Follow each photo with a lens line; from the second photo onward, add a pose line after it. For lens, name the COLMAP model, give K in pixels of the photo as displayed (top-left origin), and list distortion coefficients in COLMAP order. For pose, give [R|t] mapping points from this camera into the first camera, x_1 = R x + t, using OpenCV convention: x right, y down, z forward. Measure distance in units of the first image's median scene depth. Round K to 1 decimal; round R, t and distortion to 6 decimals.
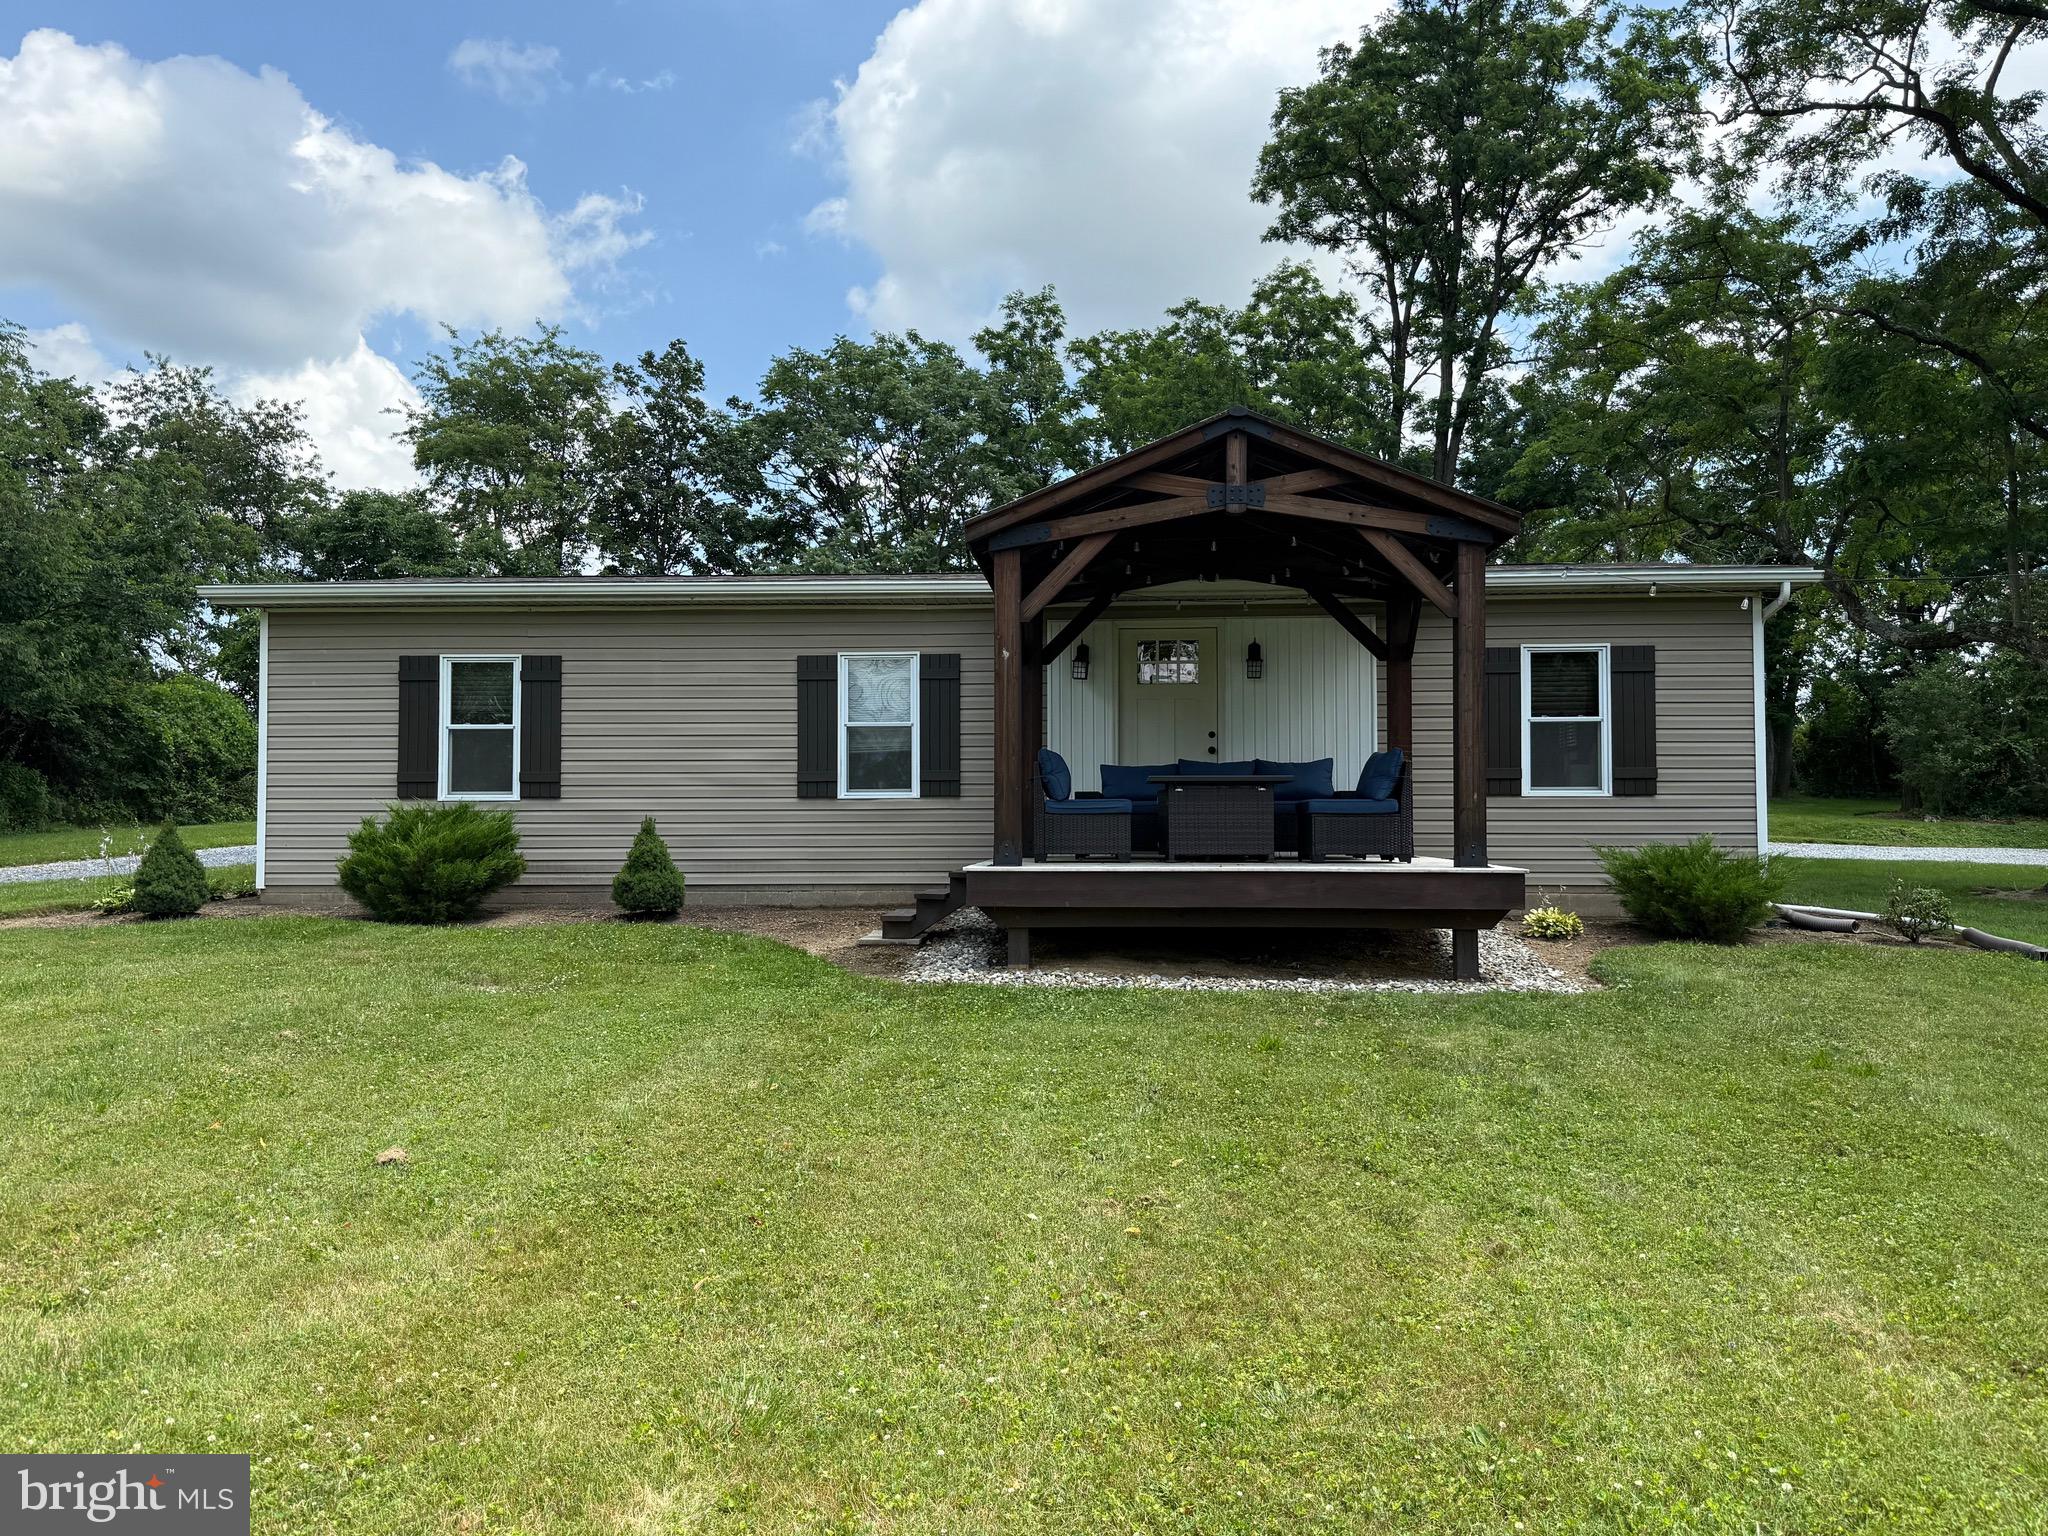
lens RADIAL K [[1565.9, 0, 1024.0], [0, 1565.9, 768.0], [0, 0, 1]] dist [0.151455, -0.259270]
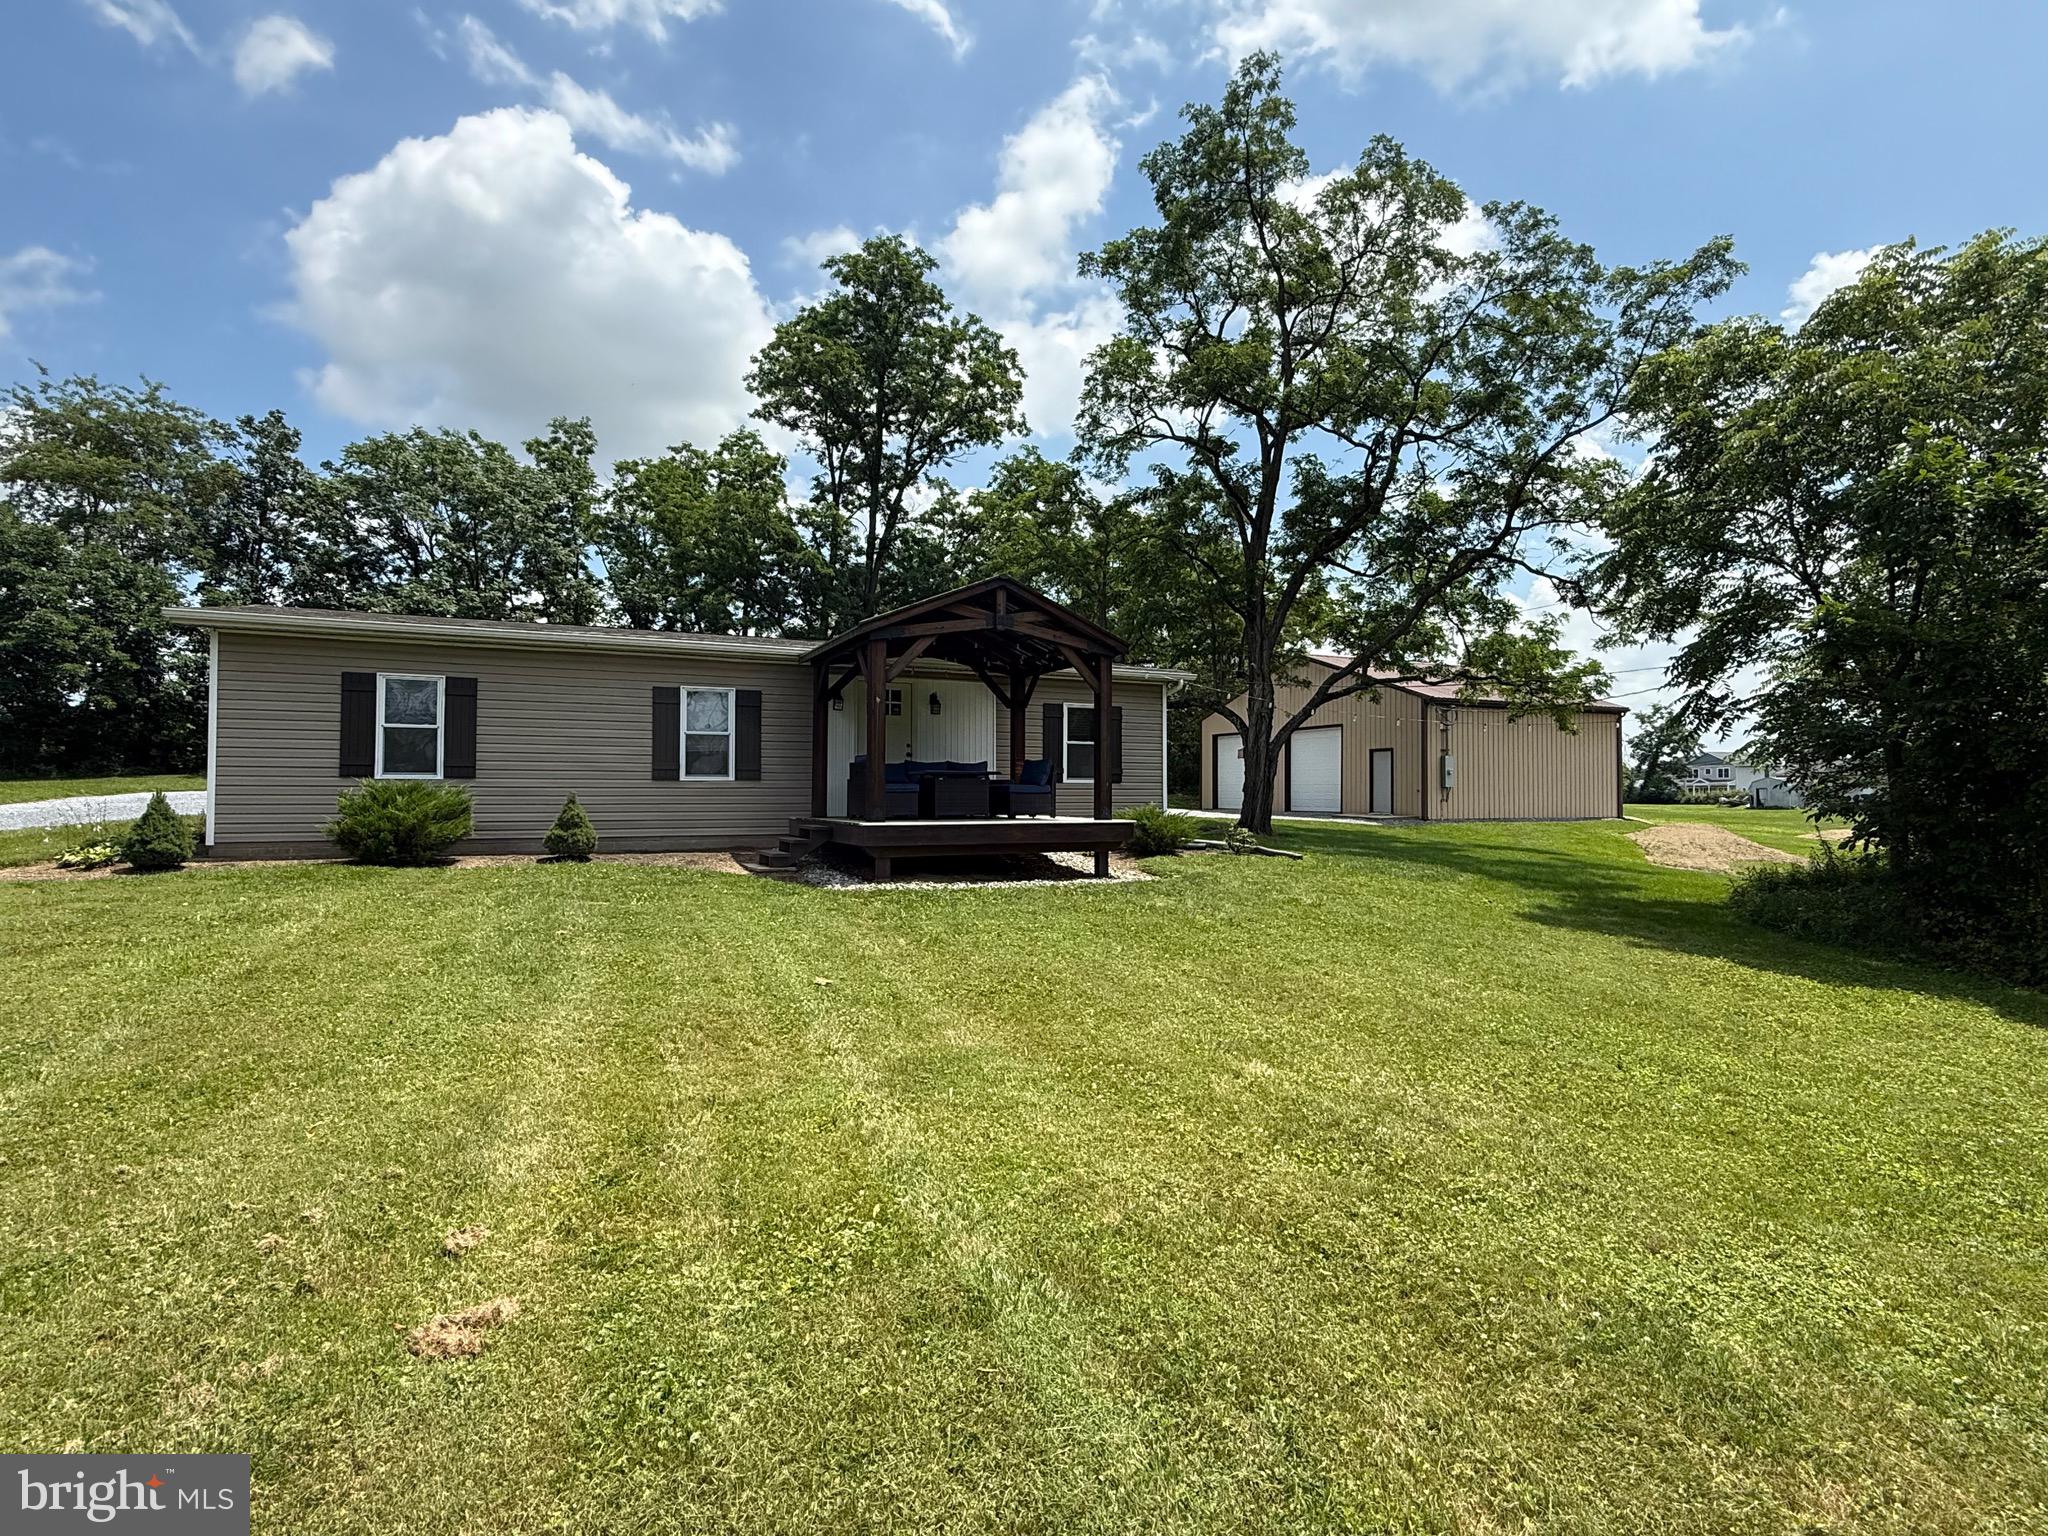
lens RADIAL K [[1038.8, 0, 1024.0], [0, 1038.8, 768.0], [0, 0, 1]] dist [-0.006388, 0.013338]
pose [[0.875420, 0.015459, 0.483116, -0.118103], [-0.020953, 0.999763, 0.005976, -0.002350], [-0.482909, -0.015354, 0.875536, -0.021783]]
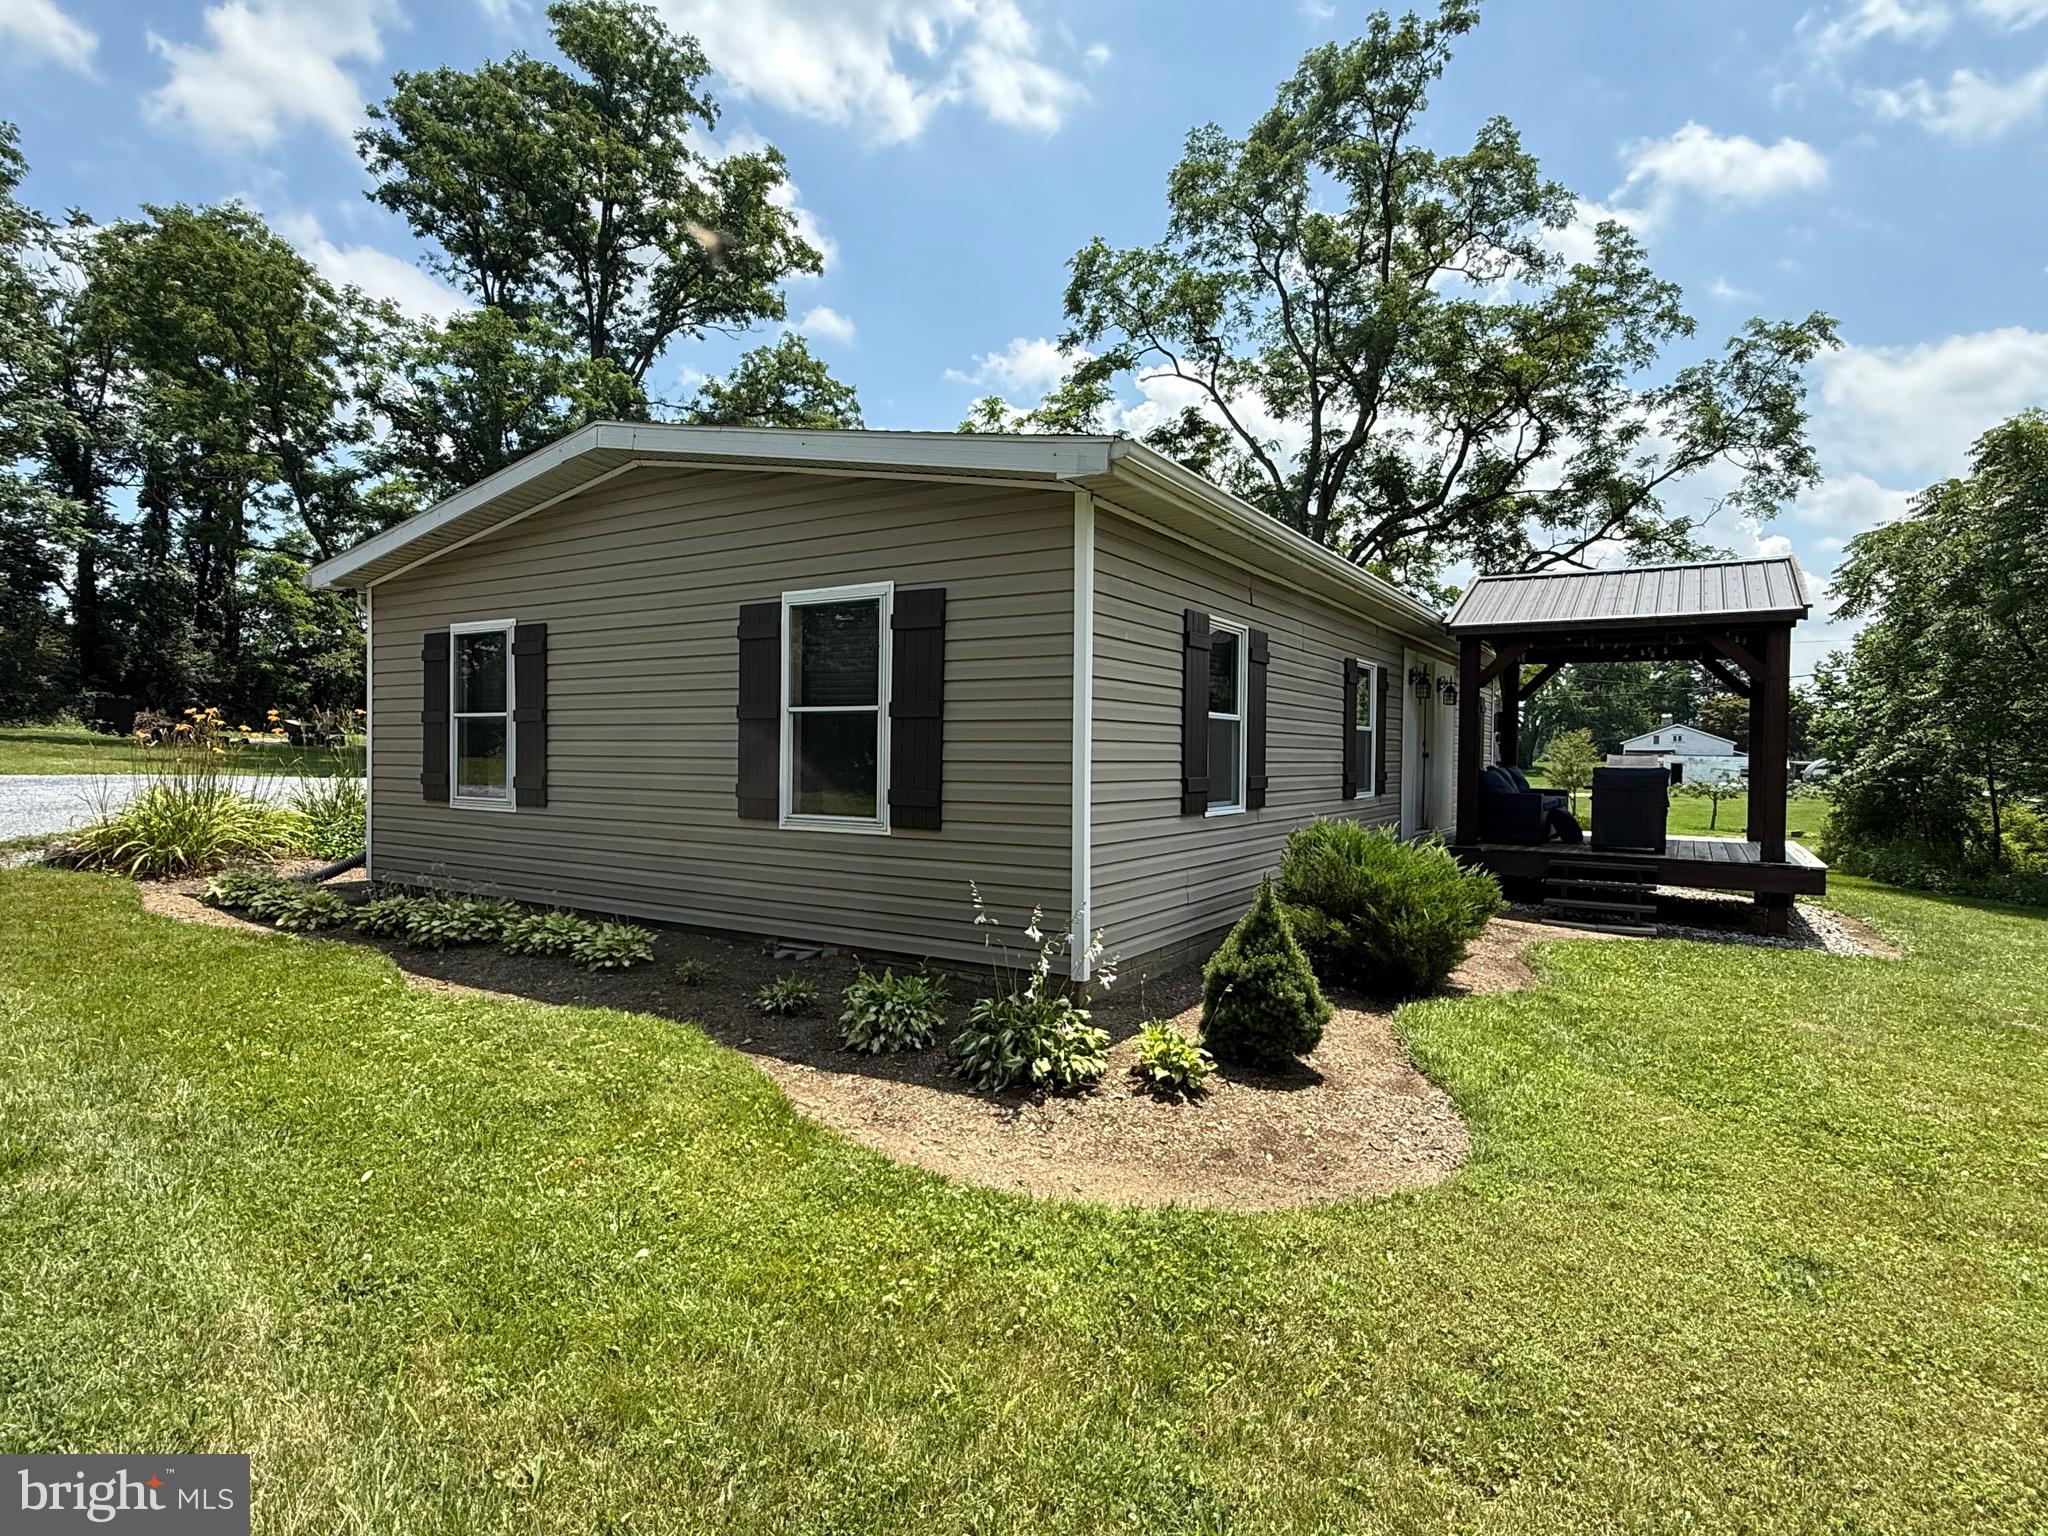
lens RADIAL K [[1085.6, 0, 1024.0], [0, 1085.6, 768.0], [0, 0, 1]] dist [0.001565, -0.000767]
pose [[0.477481, -0.004980, 0.878628, -0.319147], [-0.047235, 0.998392, 0.031328, -0.005089], [-0.877372, -0.056460, 0.476478, 0.318313]]
